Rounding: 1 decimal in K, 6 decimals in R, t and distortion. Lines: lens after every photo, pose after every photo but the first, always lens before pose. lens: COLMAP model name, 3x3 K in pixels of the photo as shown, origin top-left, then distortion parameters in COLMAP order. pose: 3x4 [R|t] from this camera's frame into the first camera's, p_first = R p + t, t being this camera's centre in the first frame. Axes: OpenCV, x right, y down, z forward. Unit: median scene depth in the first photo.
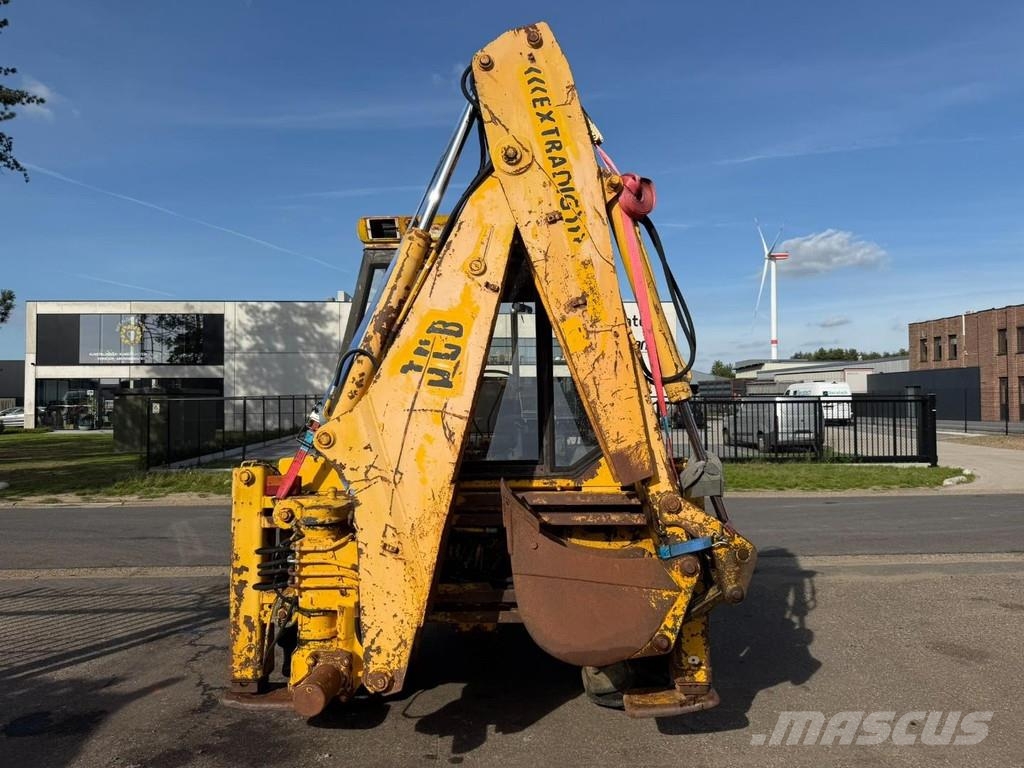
lens RADIAL K [[745.9, 0, 522.2], [0, 745.9, 383.9], [0, 0, 1]] dist [0.024078, -0.002569]
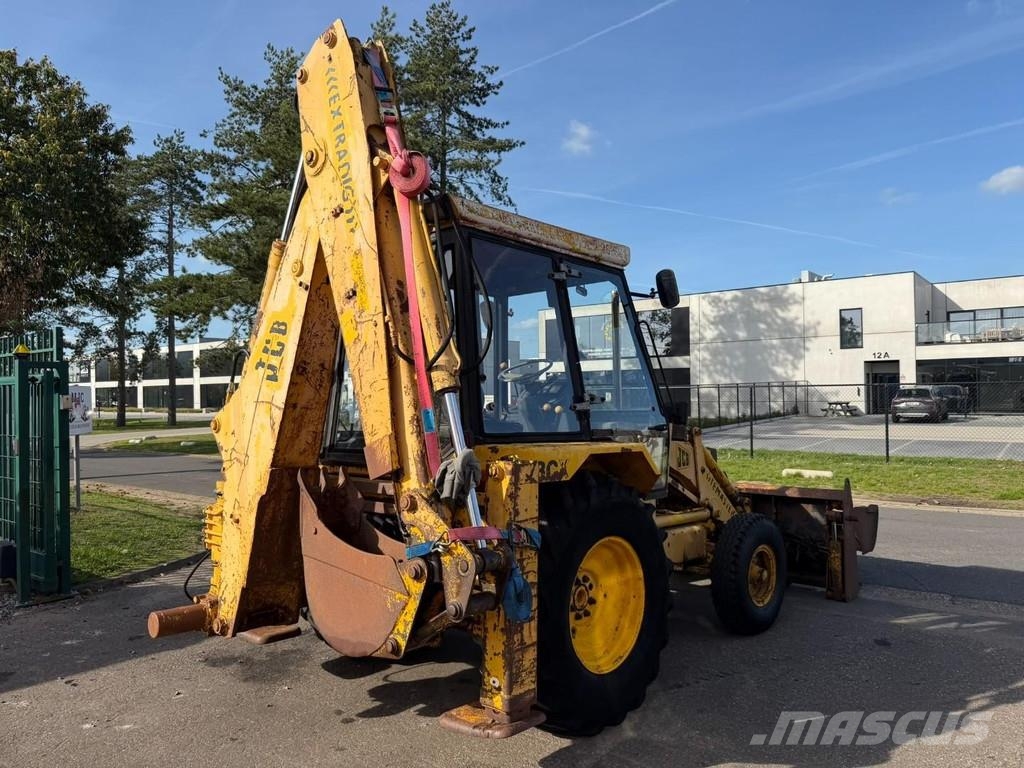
lens RADIAL K [[744.1, 0, 503.6], [0, 744.1, 387.1], [0, 0, 1]] dist [0.029644, -0.051555]
pose [[0.758864, -0.011974, -0.651139, 0.083822], [0.025480, 0.999611, 0.011313, 0.000889], [0.650750, -0.025176, 0.758875, 0.036157]]
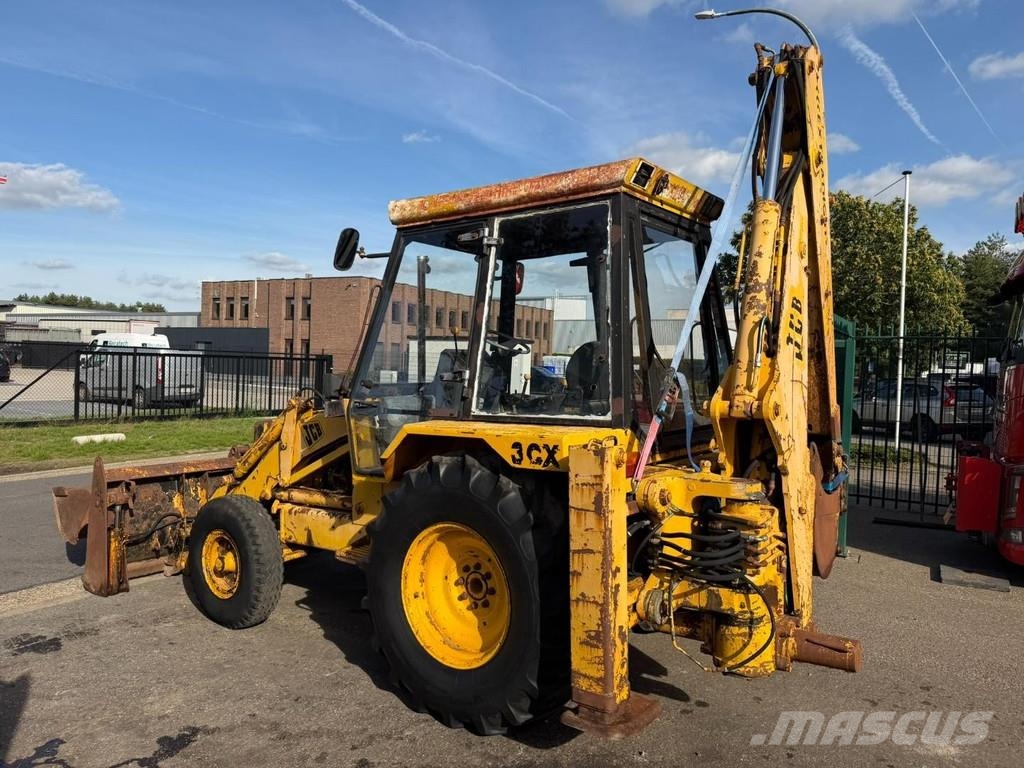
lens RADIAL K [[735.5, 0, 512.0], [0, 735.5, 384.0], [0, 0, 1]] dist [0.074736, -0.110846]
pose [[0.555871, 0.004495, 0.831256, -0.117965], [-0.057792, 0.997775, 0.033251, 0.002680], [-0.829257, -0.066523, 0.554894, 0.070981]]
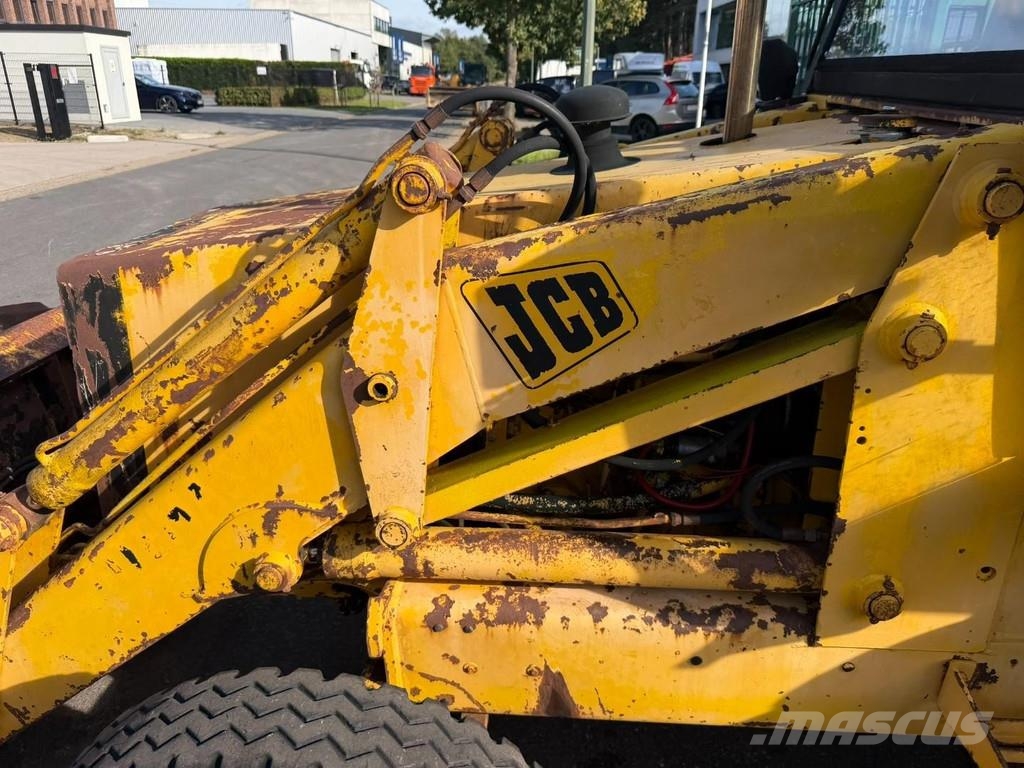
lens RADIAL K [[744.1, 0, 503.6], [0, 744.1, 387.1], [0, 0, 1]] dist [0.029644, -0.051555]
pose [[0.046280, -0.374411, 0.926107, -0.049139], [-0.032666, 0.926038, 0.376015, 0.010342], [-0.998394, -0.047654, 0.030626, 0.184750]]
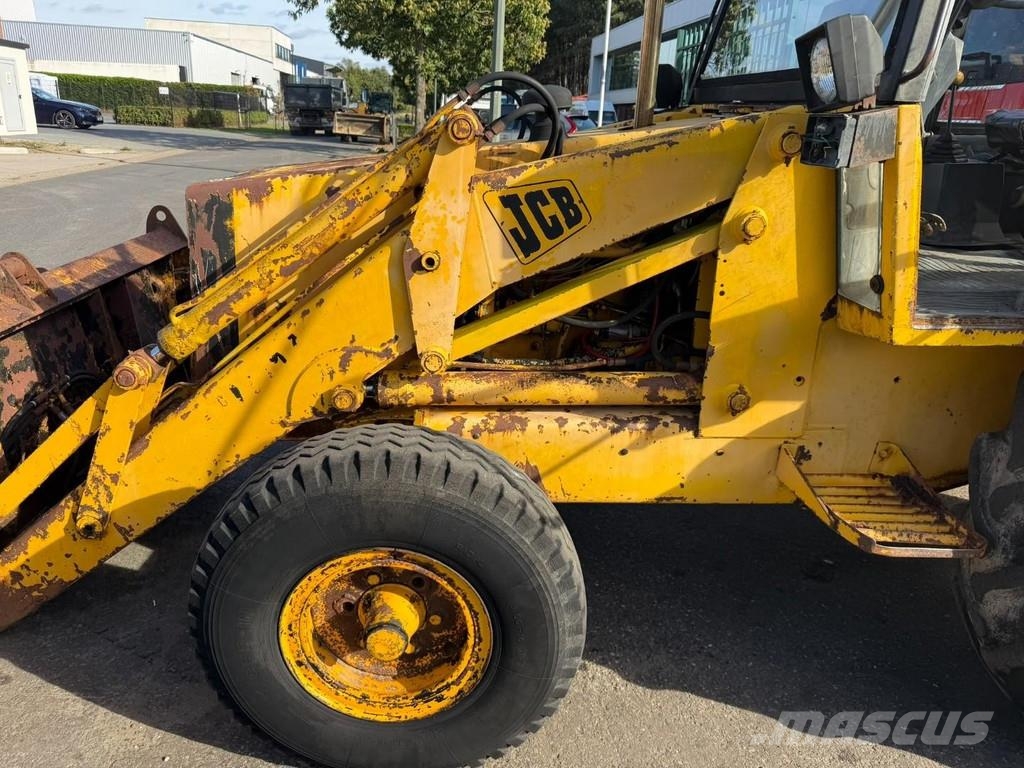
lens RADIAL K [[731.4, 0, 501.5], [0, 731.4, 386.4], [0, 0, 1]] dist [0.086410, -0.129625]
pose [[-0.076603, -0.338464, 0.937856, -0.069835], [-0.071783, 0.940051, 0.333393, 0.013723], [-0.994474, -0.041783, -0.096306, 0.190725]]
